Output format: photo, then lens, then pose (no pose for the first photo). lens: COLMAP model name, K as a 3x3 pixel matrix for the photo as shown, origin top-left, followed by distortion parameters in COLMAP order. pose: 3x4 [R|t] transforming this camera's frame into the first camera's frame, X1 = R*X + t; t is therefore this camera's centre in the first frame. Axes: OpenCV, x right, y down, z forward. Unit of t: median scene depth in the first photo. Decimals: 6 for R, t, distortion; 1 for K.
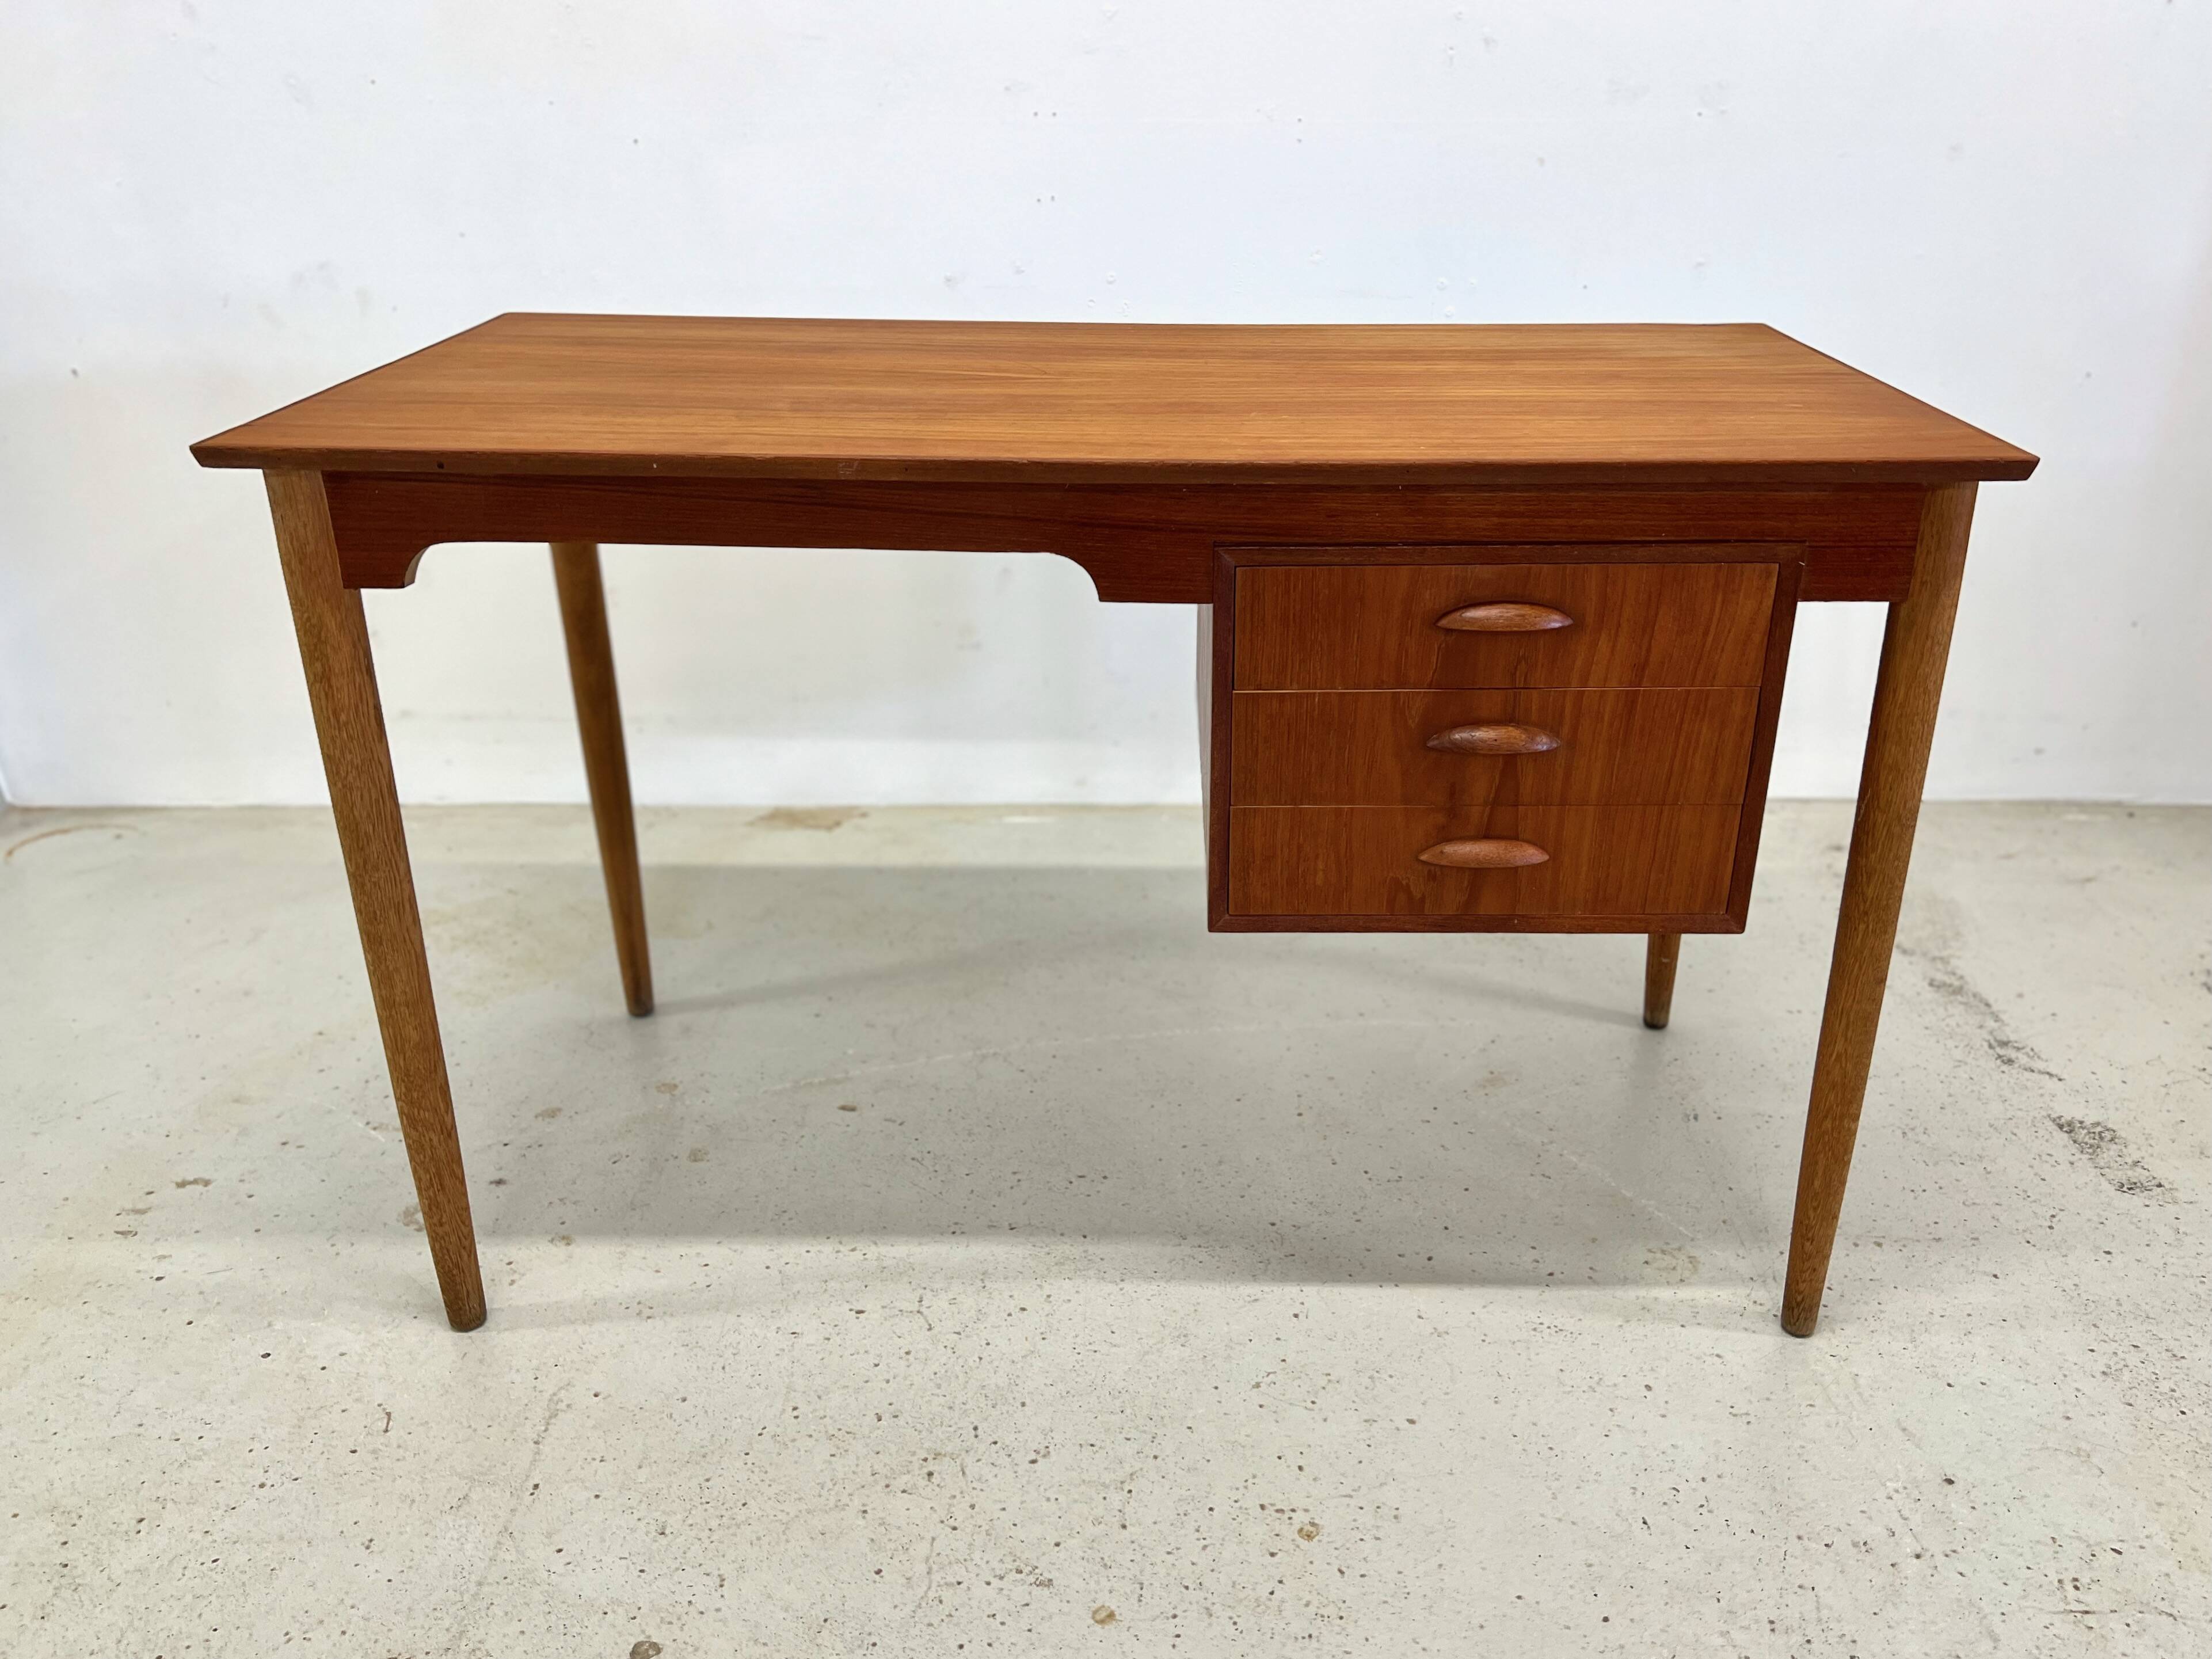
lens RADIAL K [[1687.3, 0, 1155.0], [0, 1687.3, 845.1], [0, 0, 1]] dist [0.043068, -0.039810]
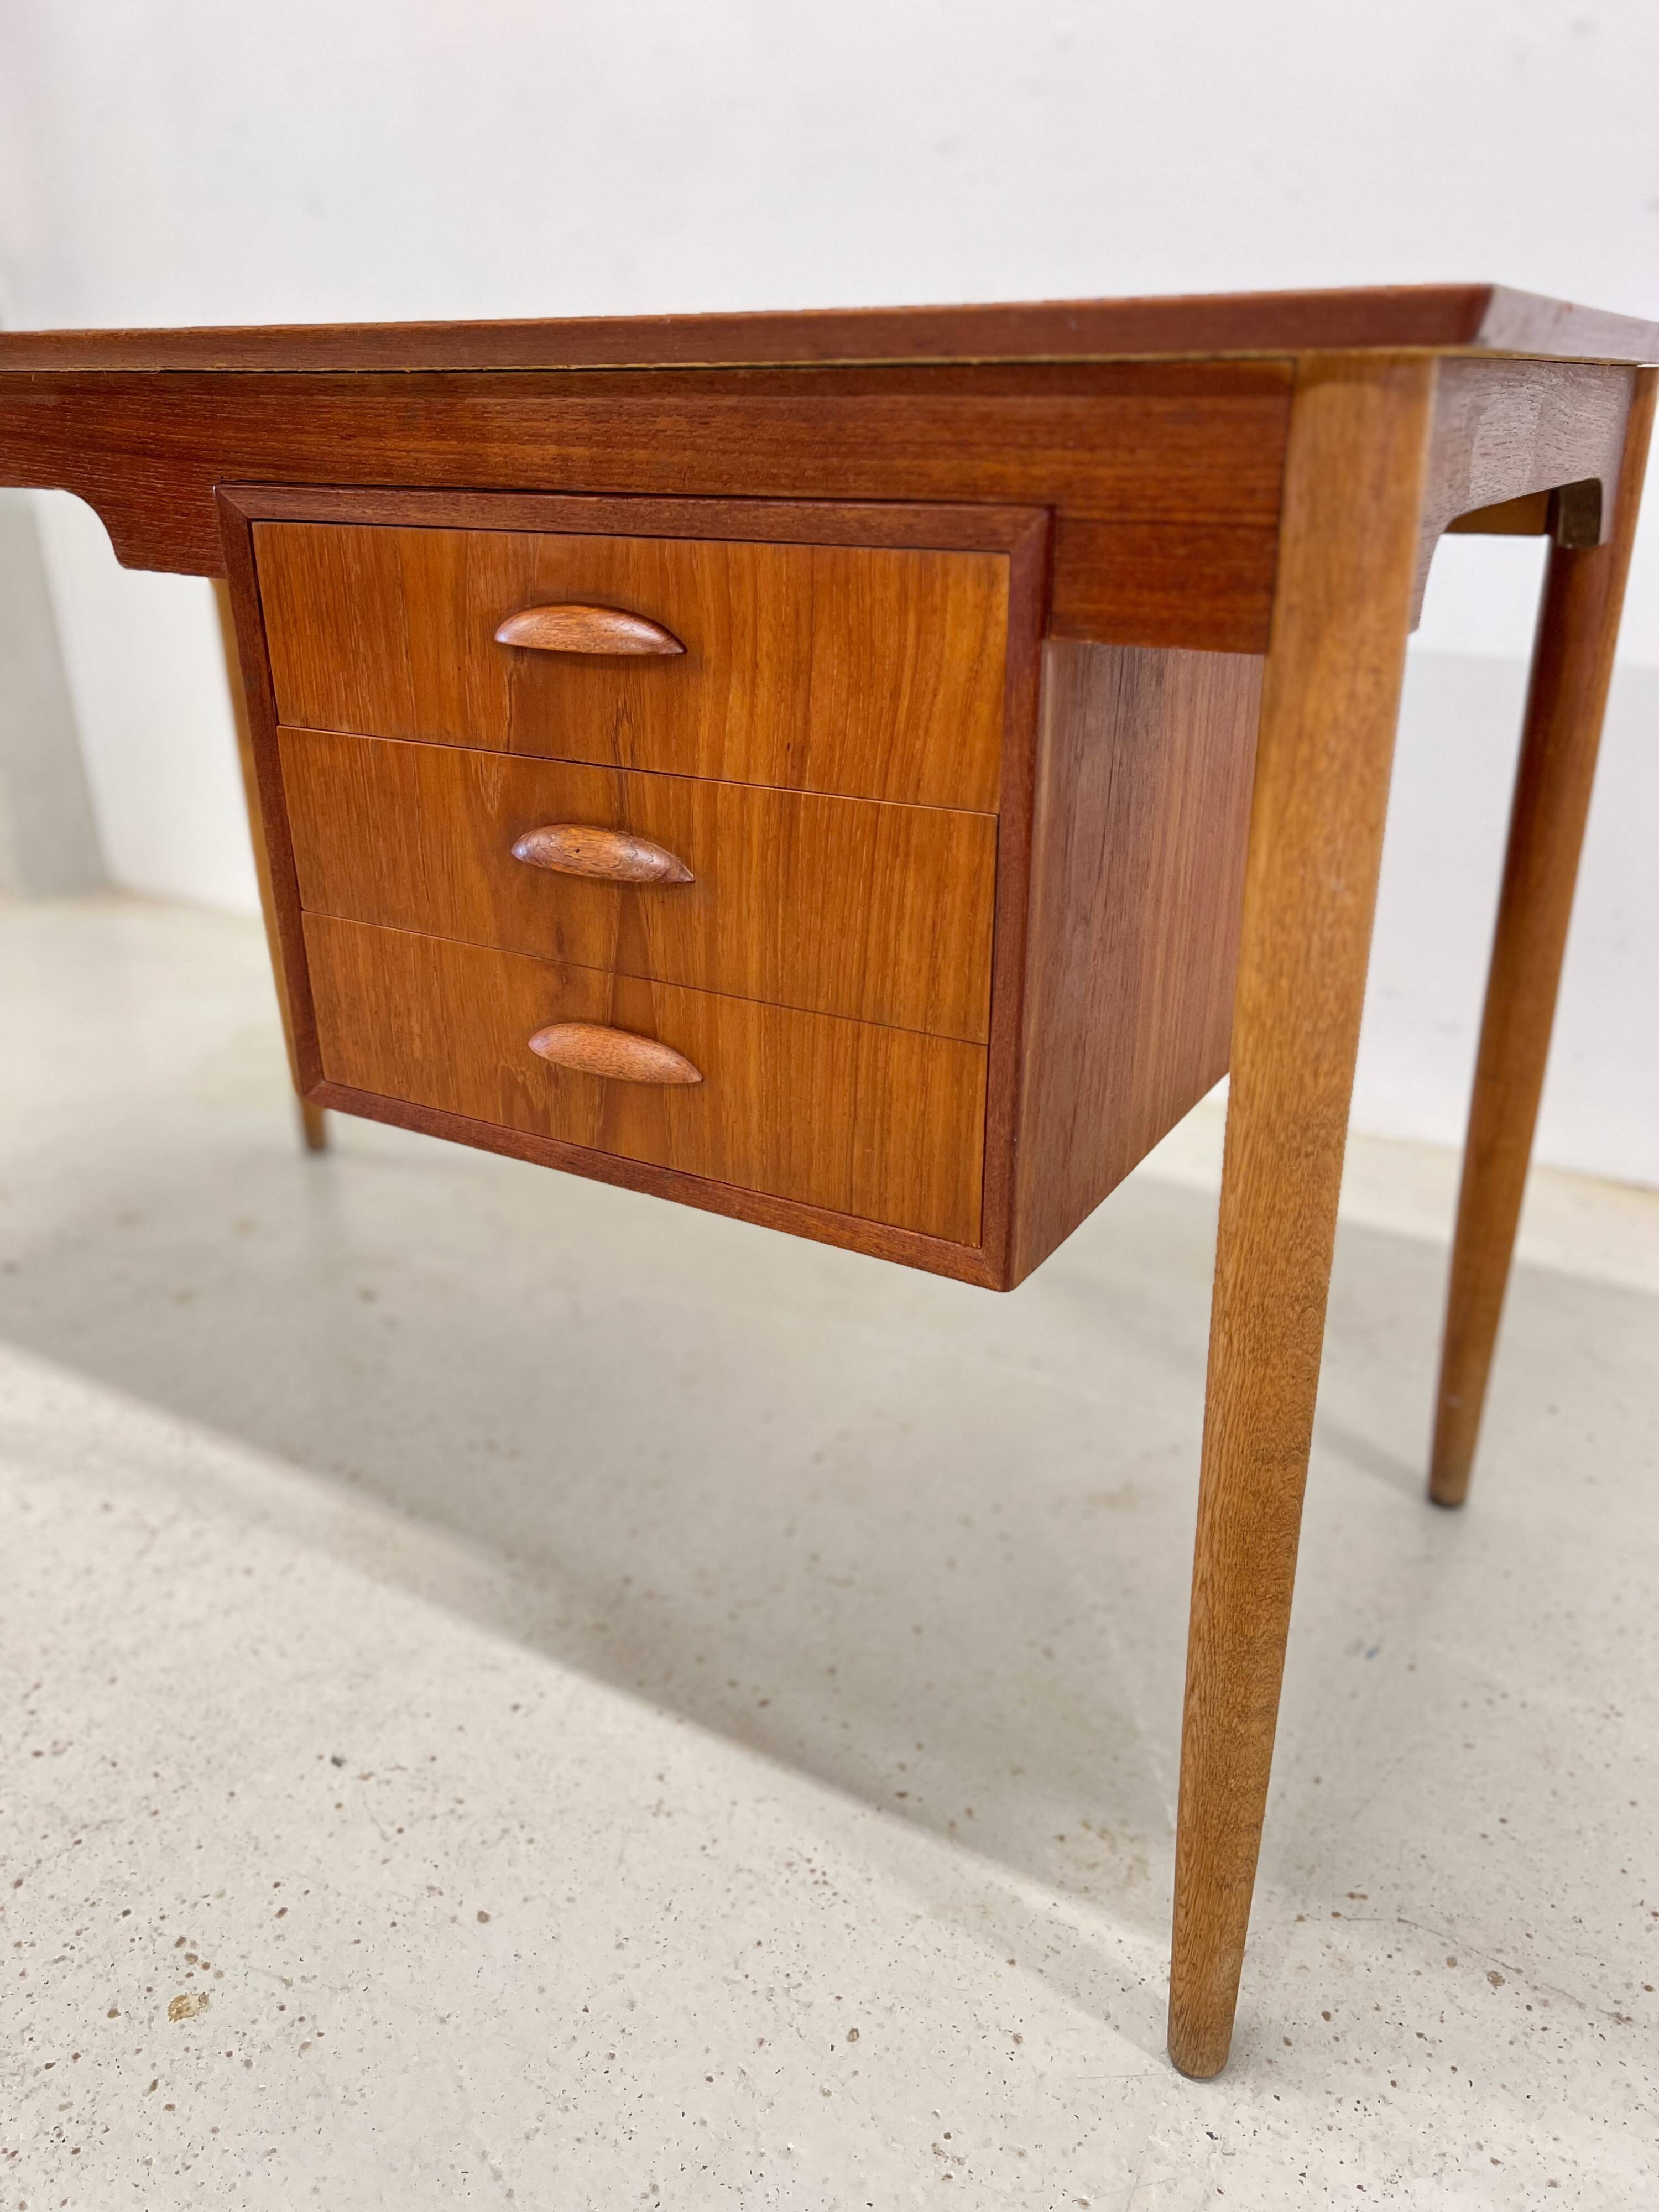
lens RADIAL K [[1687.2, 0, 810.0], [0, 1687.2, 1118.3], [0, 0, 1]] dist [0.043068, -0.039810]
pose [[0.860680, 0.199371, -0.468487, 0.537012], [-0.205107, 0.977947, 0.039368, -0.010419], [0.466005, 0.062207, 0.882593, 0.499016]]
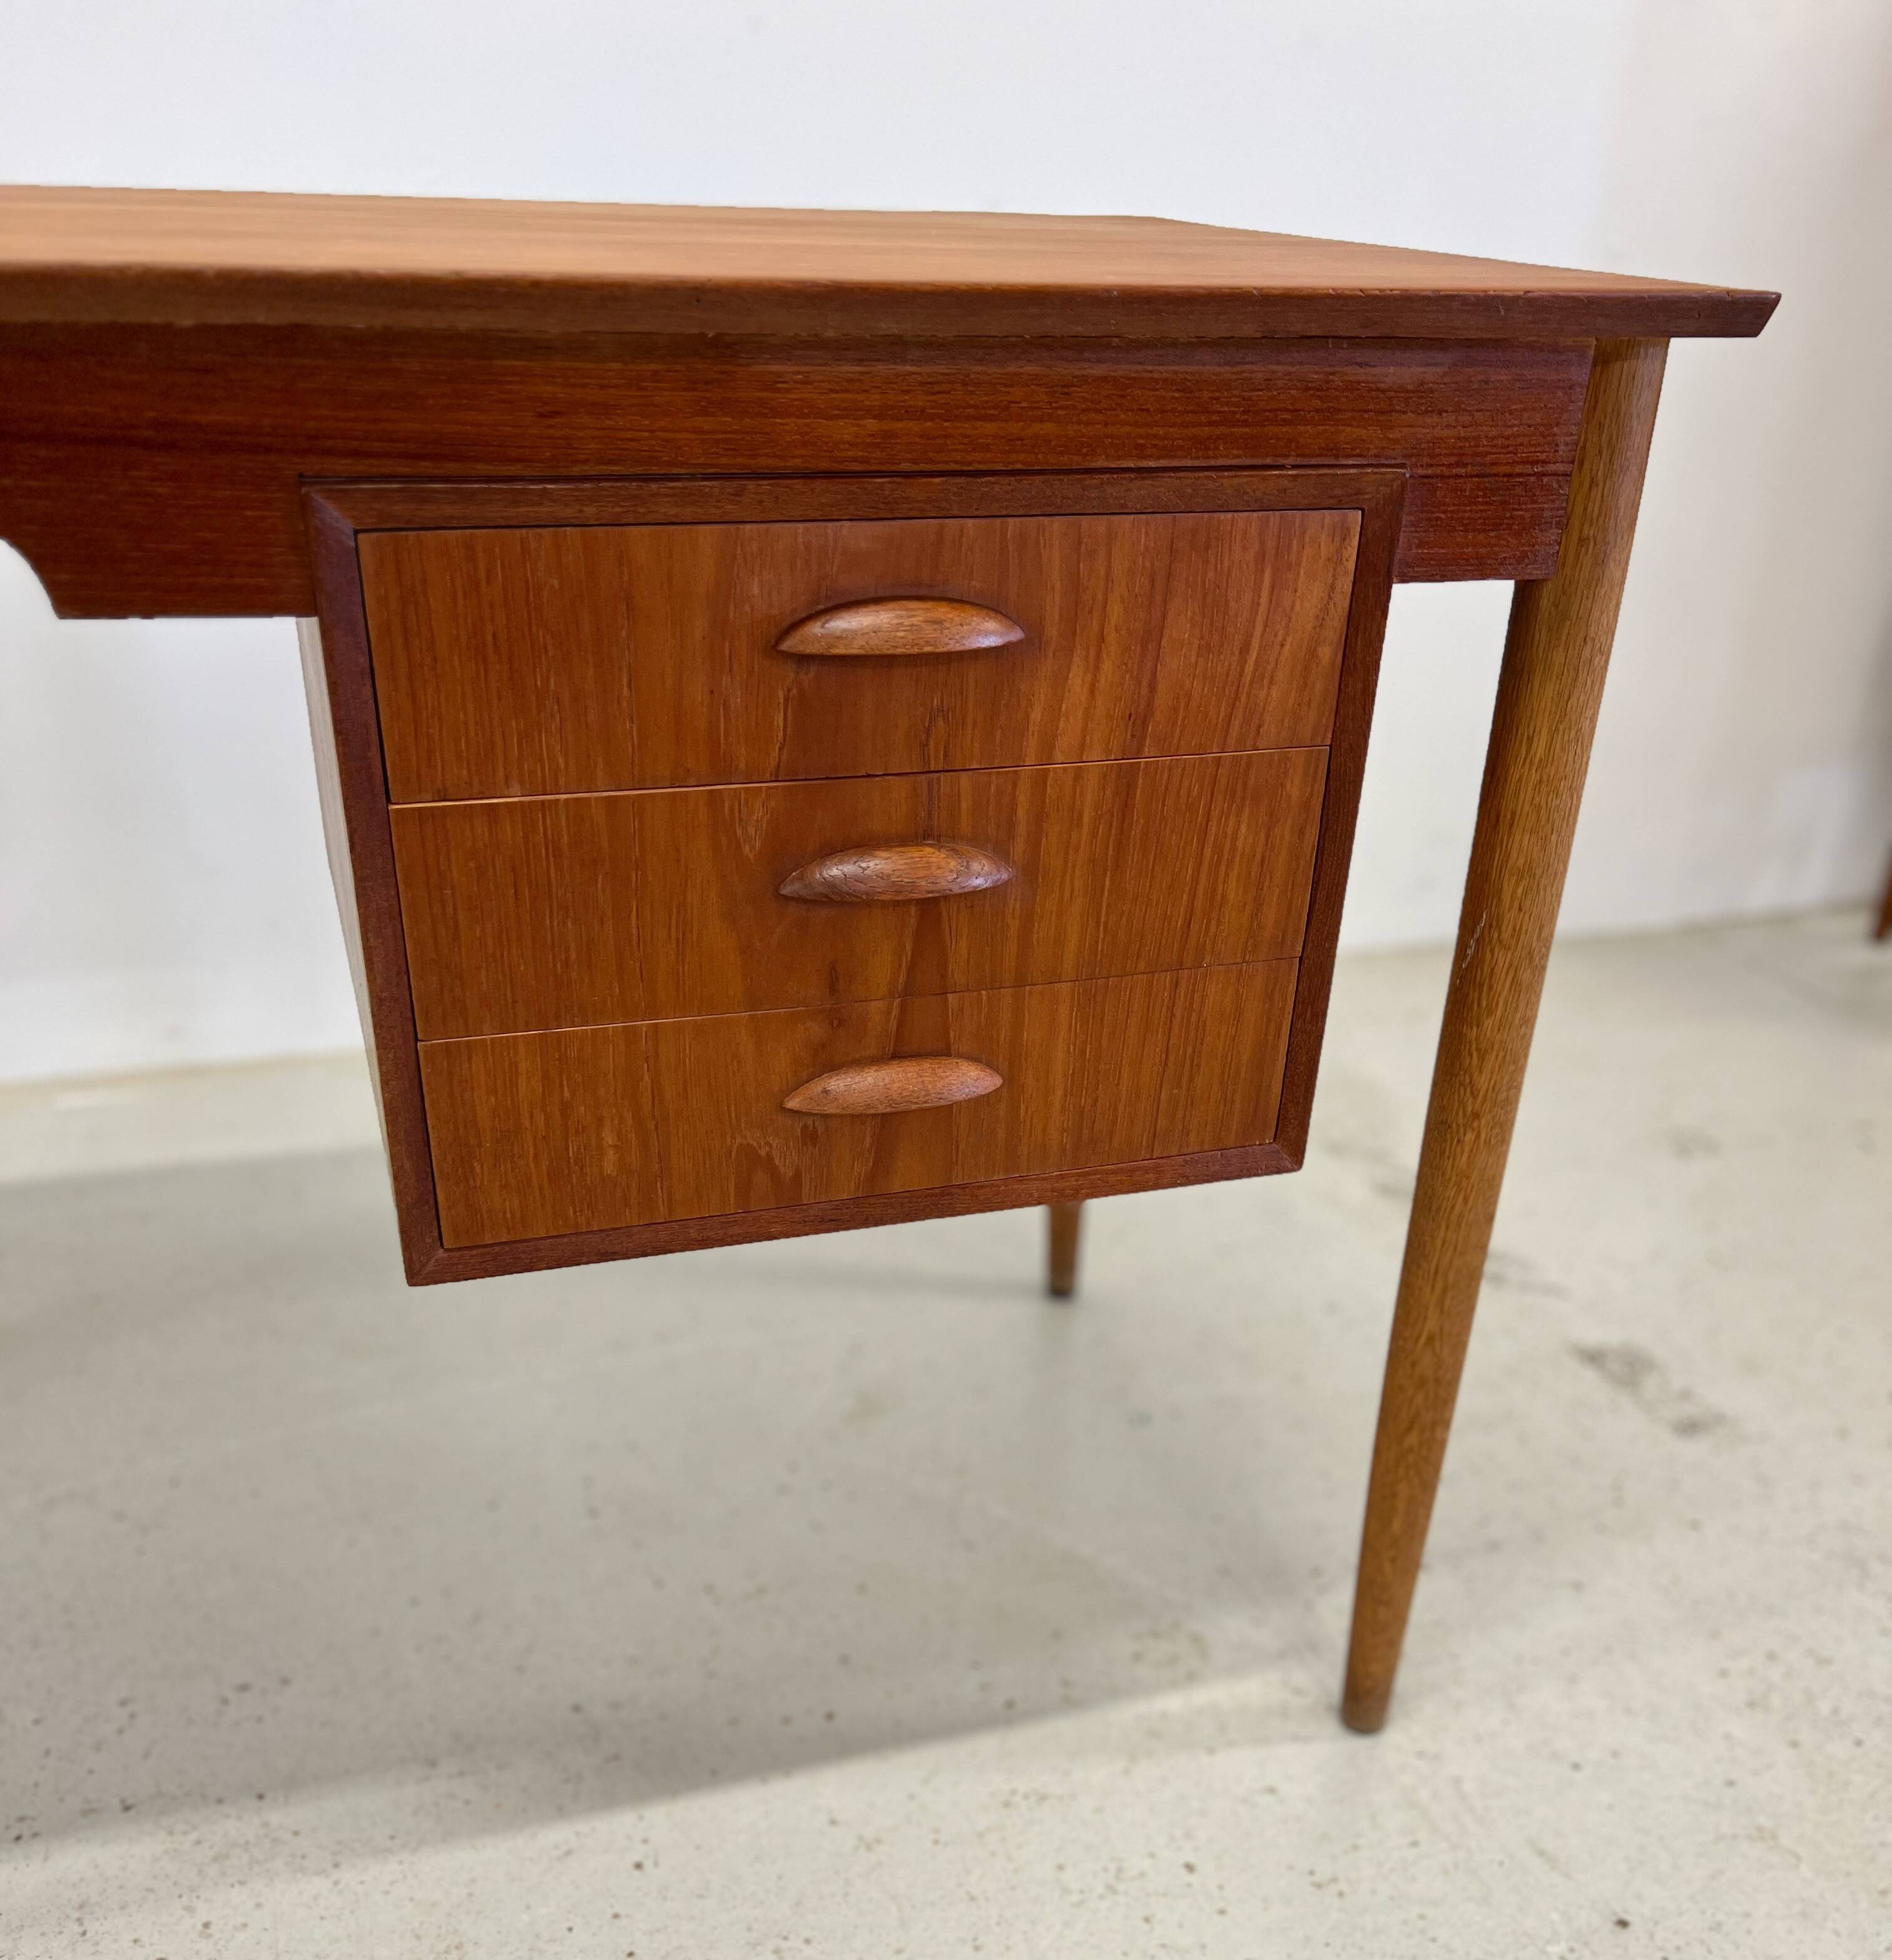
lens RADIAL K [[1872.8, 0, 932.7], [0, 1872.8, 1286.7], [0, 0, 1]] dist [0.022046, 0.000000]
pose [[0.946259, -0.136944, 0.292986, 0.015518], [0.102623, 0.986249, 0.129541, -0.007605], [-0.306697, -0.092512, 0.947301, 0.396859]]
